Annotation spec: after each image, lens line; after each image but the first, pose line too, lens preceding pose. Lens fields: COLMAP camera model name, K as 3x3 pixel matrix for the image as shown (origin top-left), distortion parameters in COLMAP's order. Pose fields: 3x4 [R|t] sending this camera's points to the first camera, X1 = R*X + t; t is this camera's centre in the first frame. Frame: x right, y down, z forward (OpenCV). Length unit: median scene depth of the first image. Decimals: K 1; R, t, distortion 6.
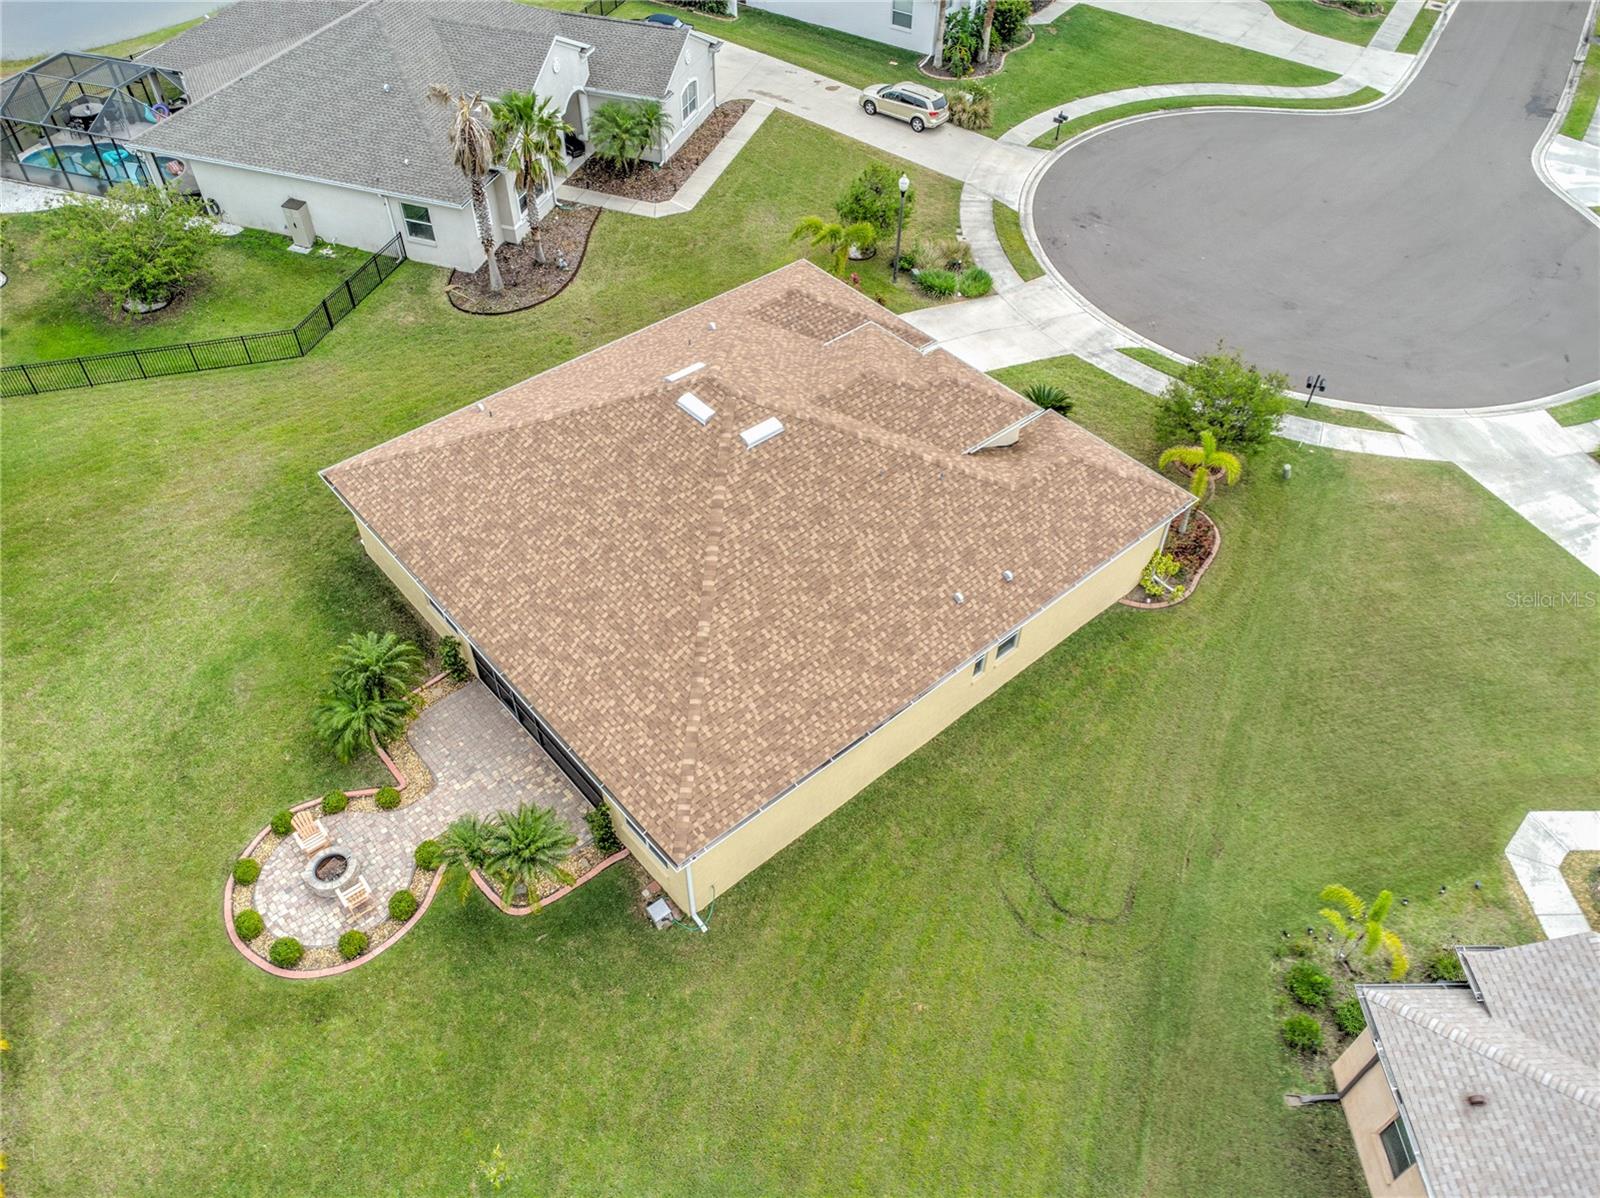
lens RADIAL K [[1159.6, 0, 797.6], [0, 1159.6, 599.7], [0, 0, 1]] dist [0.014229, -0.008890]
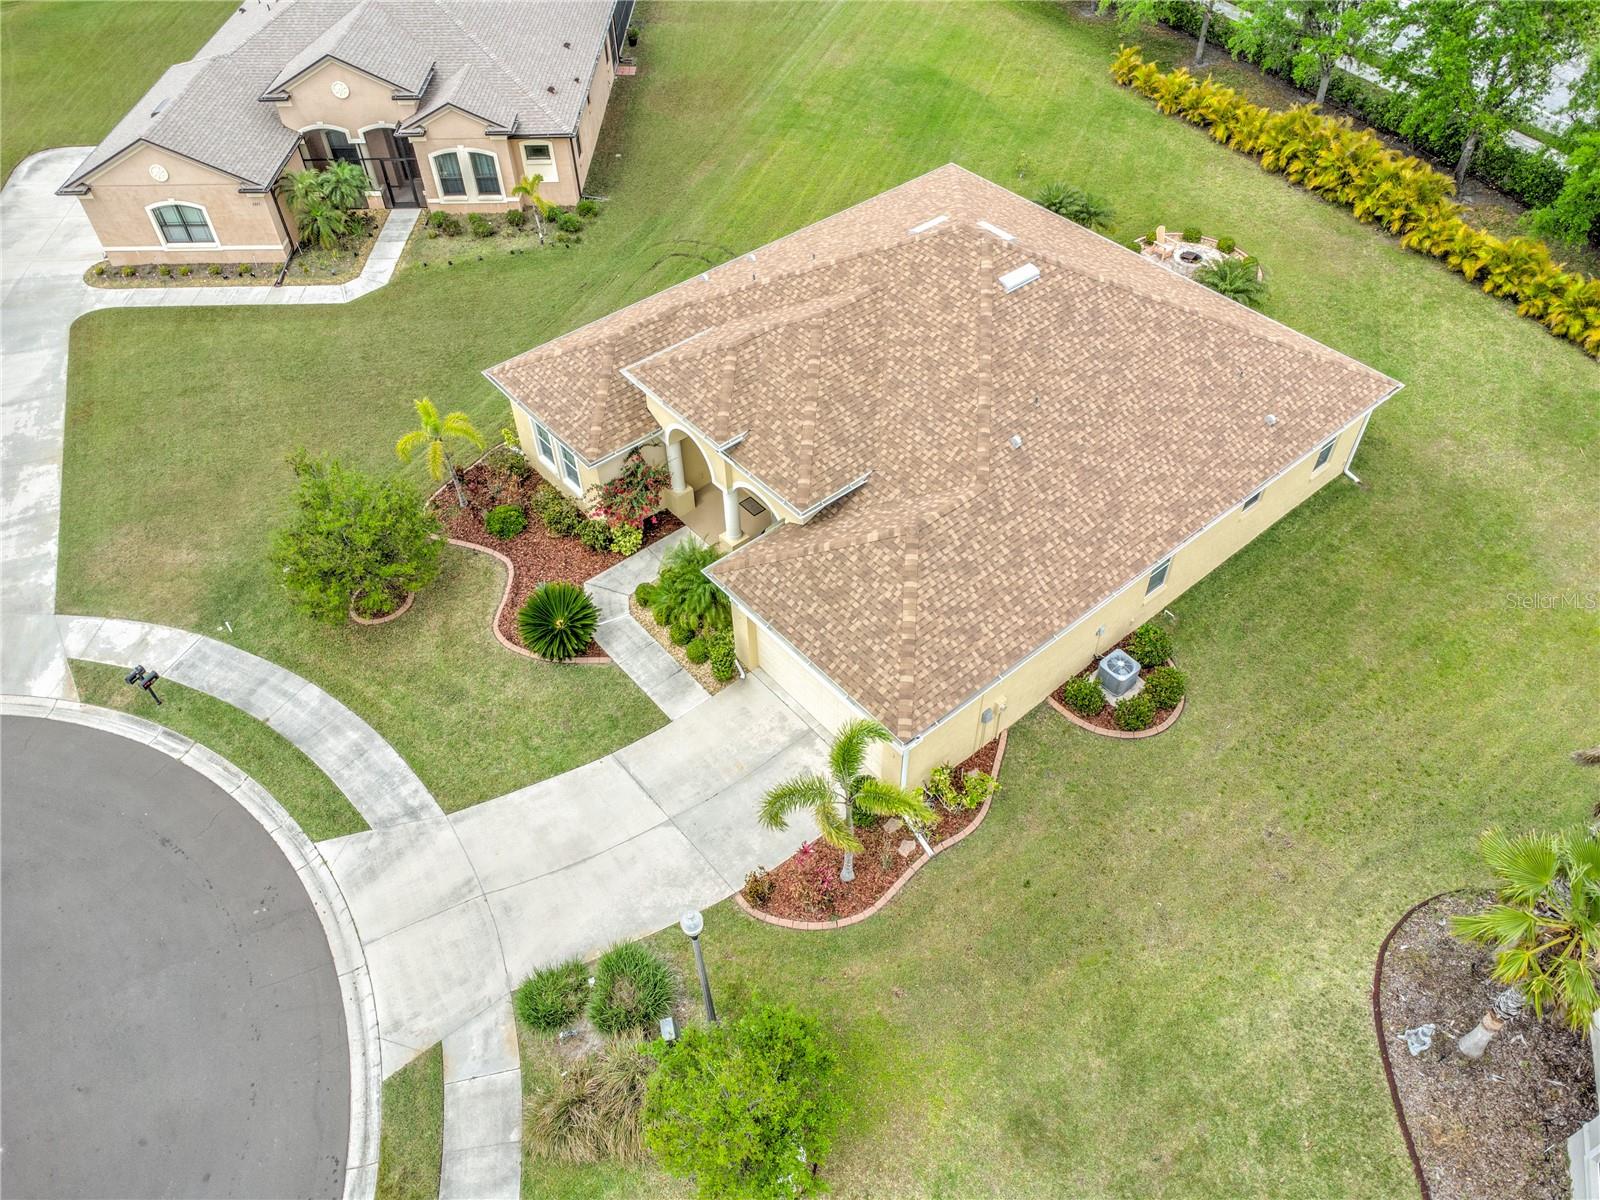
lens RADIAL K [[1159.6, 0, 801.4], [0, 1159.6, 597.4], [0, 0, 1]] dist [0.014229, -0.008890]
pose [[-0.999827, -0.009157, 0.016191, 0.064875], [0.016617, -0.048526, 0.998684, -1.195978], [-0.008359, 0.998780, 0.048669, 1.271455]]
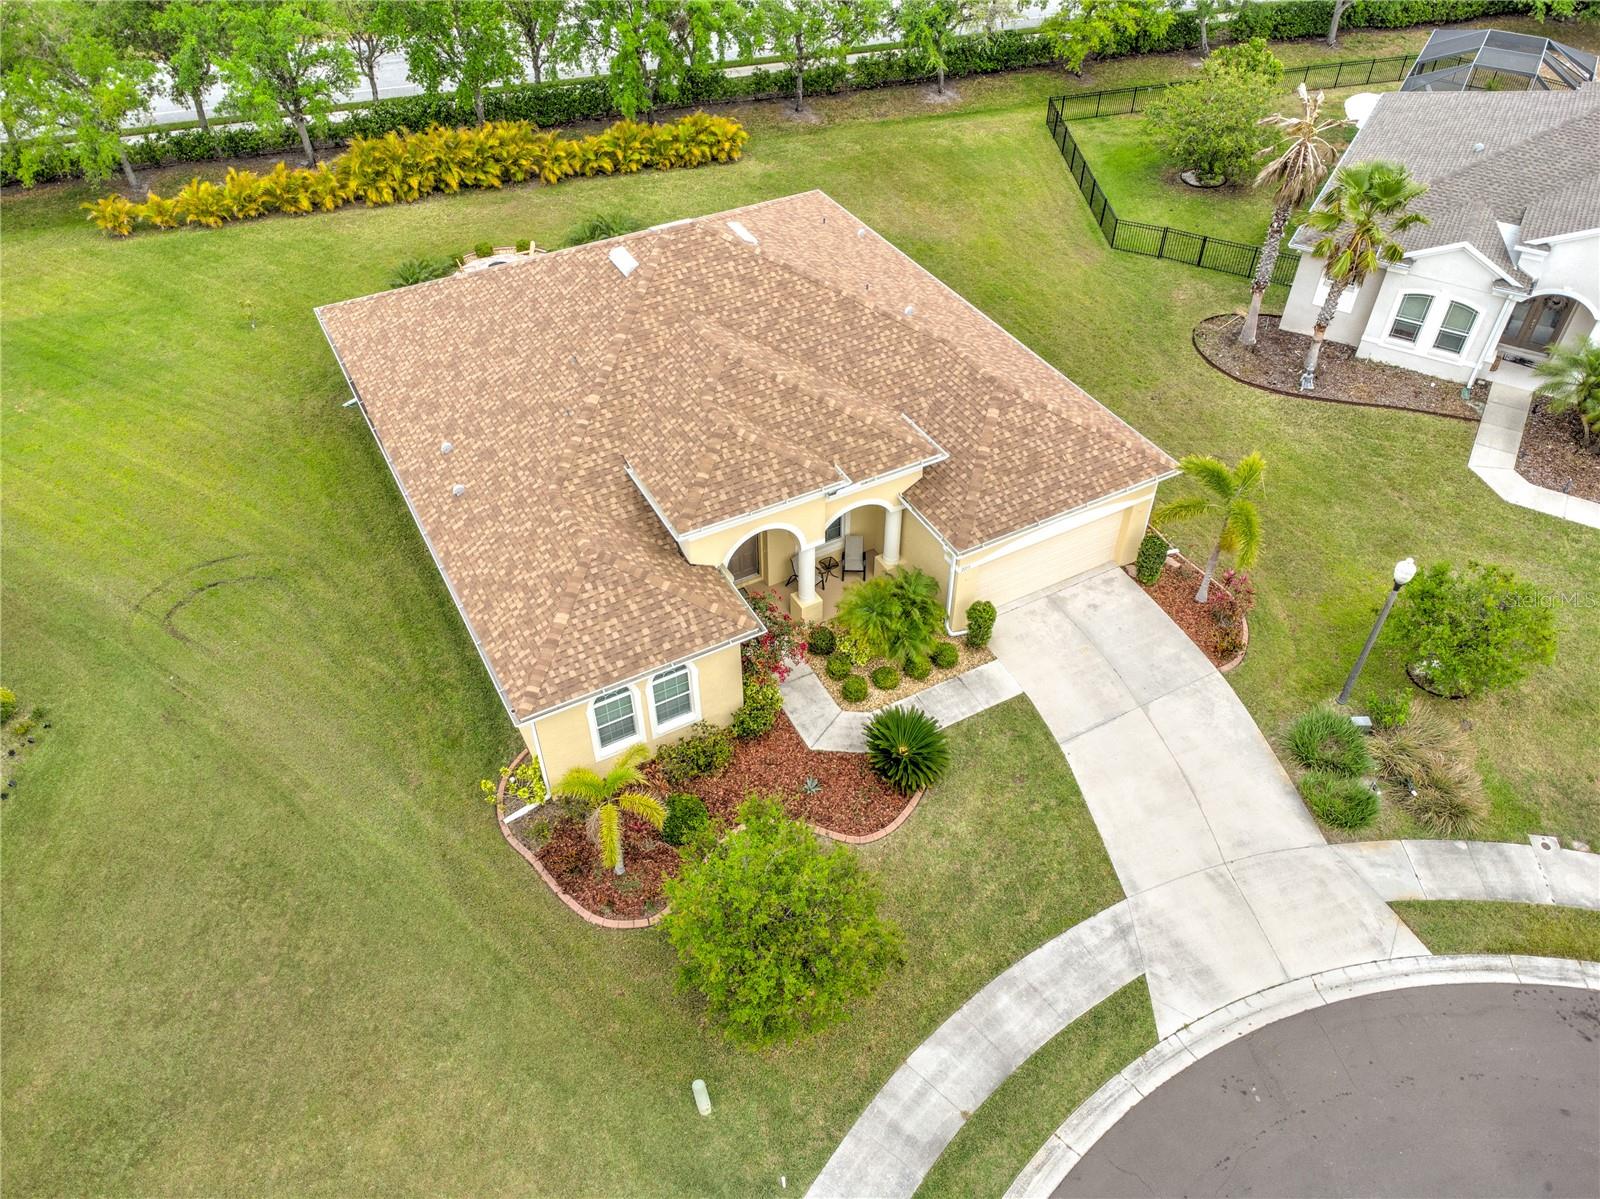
lens RADIAL K [[1159.6, 0, 802.5], [0, 1159.6, 602.5], [0, 0, 1]] dist [0.014229, -0.008890]
pose [[-0.212360, 0.660979, -0.719729, 0.839938], [-0.704827, 0.406547, 0.581325, -0.705283], [0.676847, 0.630734, 0.379542, 0.901987]]
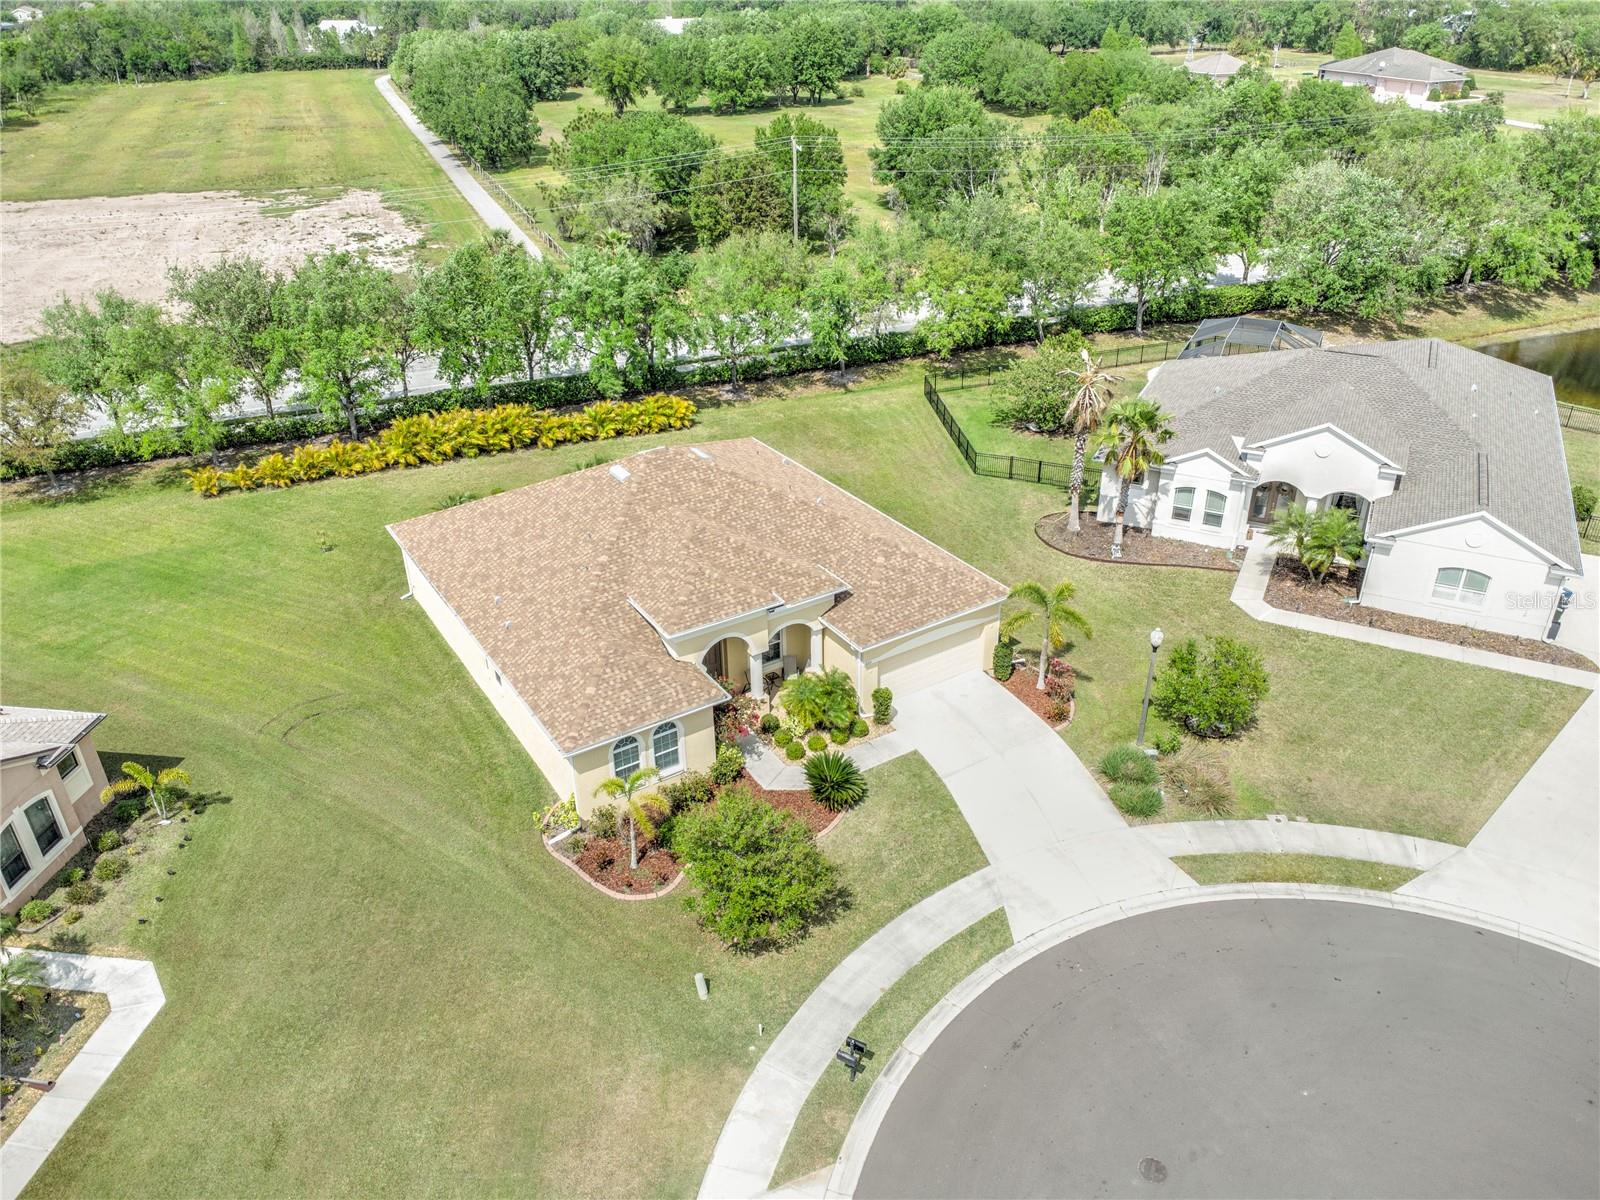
lens RADIAL K [[1159.6, 0, 801.2], [0, 1159.6, 603.8], [0, 0, 1]] dist [0.014229, -0.008890]
pose [[-0.146719, 0.475854, -0.867200, 1.248192], [-0.703676, 0.565938, 0.429597, -0.820034], [0.695208, 0.673258, 0.251813, 0.894138]]
